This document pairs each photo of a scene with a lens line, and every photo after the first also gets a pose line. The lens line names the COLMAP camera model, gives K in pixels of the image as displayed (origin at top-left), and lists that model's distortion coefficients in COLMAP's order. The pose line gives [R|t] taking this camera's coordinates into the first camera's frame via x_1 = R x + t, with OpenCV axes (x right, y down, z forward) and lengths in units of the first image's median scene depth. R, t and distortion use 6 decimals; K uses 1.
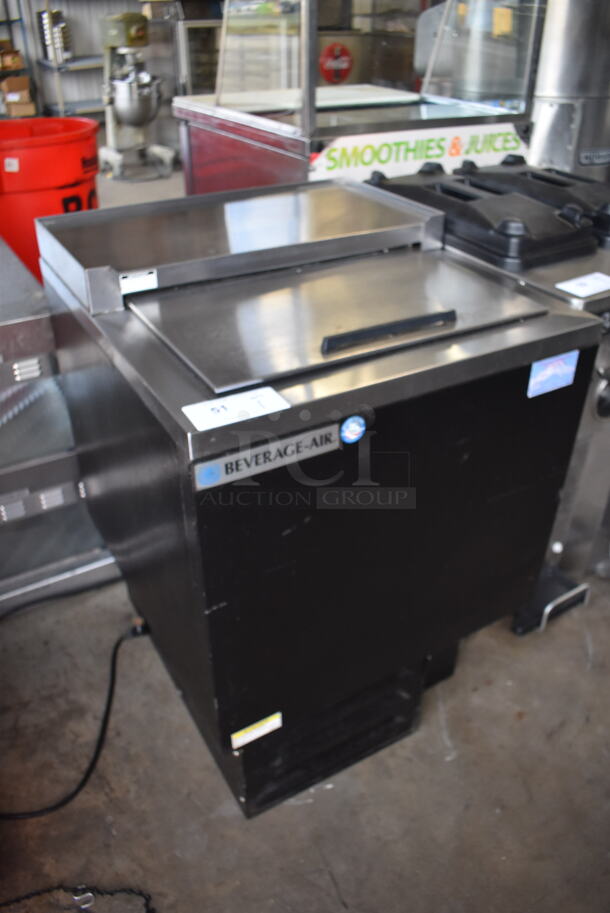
lens RADIAL K [[716.7, 0, 305.0], [0, 716.7, 456.5], [0, 0, 1]] dist [-0.078342, 0.000715]
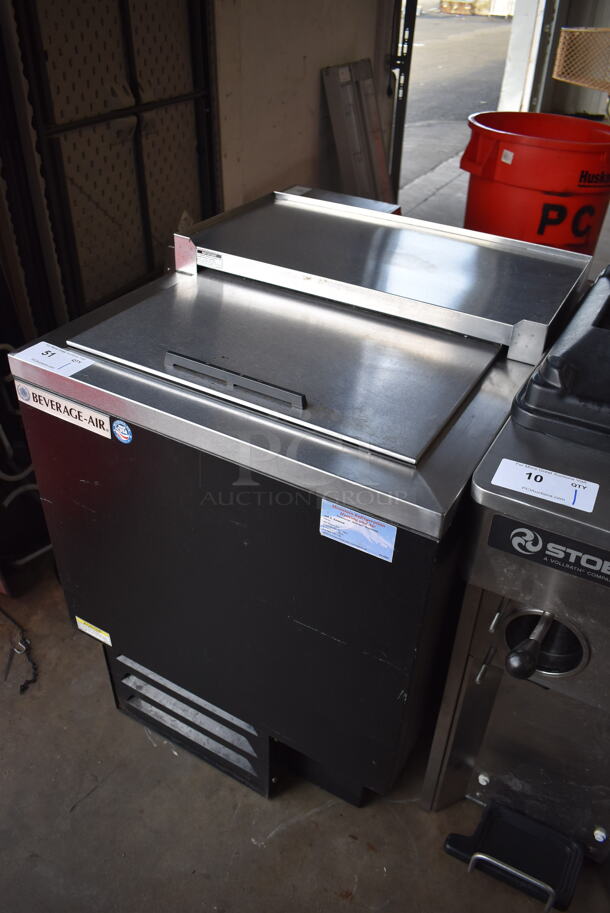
lens RADIAL K [[716.7, 0, 305.0], [0, 716.7, 456.5], [0, 0, 1]] dist [-0.078342, 0.000715]
pose [[0.496569, 0.516238, -0.697794, 0.735176], [-0.501289, 0.826855, 0.254989, -0.316389], [0.708610, 0.223178, 0.669376, 0.359974]]
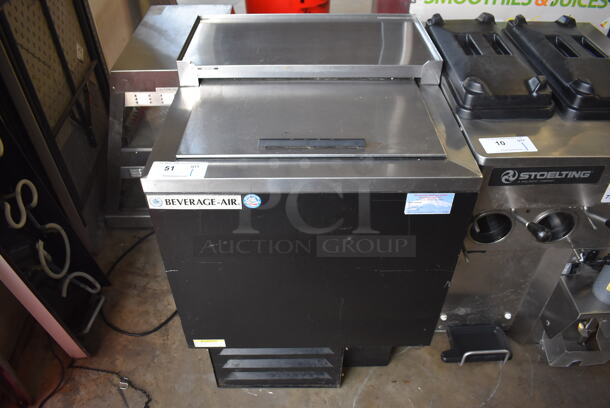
lens RADIAL K [[478.8, 0, 305.0], [0, 478.8, 204.0], [0, 0, 1]] dist [-0.078342, 0.000715]
pose [[0.869097, 0.319068, -0.377976, 0.430992], [-0.269563, 0.946214, 0.178928, -0.190664], [0.414736, -0.053618, 0.908361, 0.059090]]
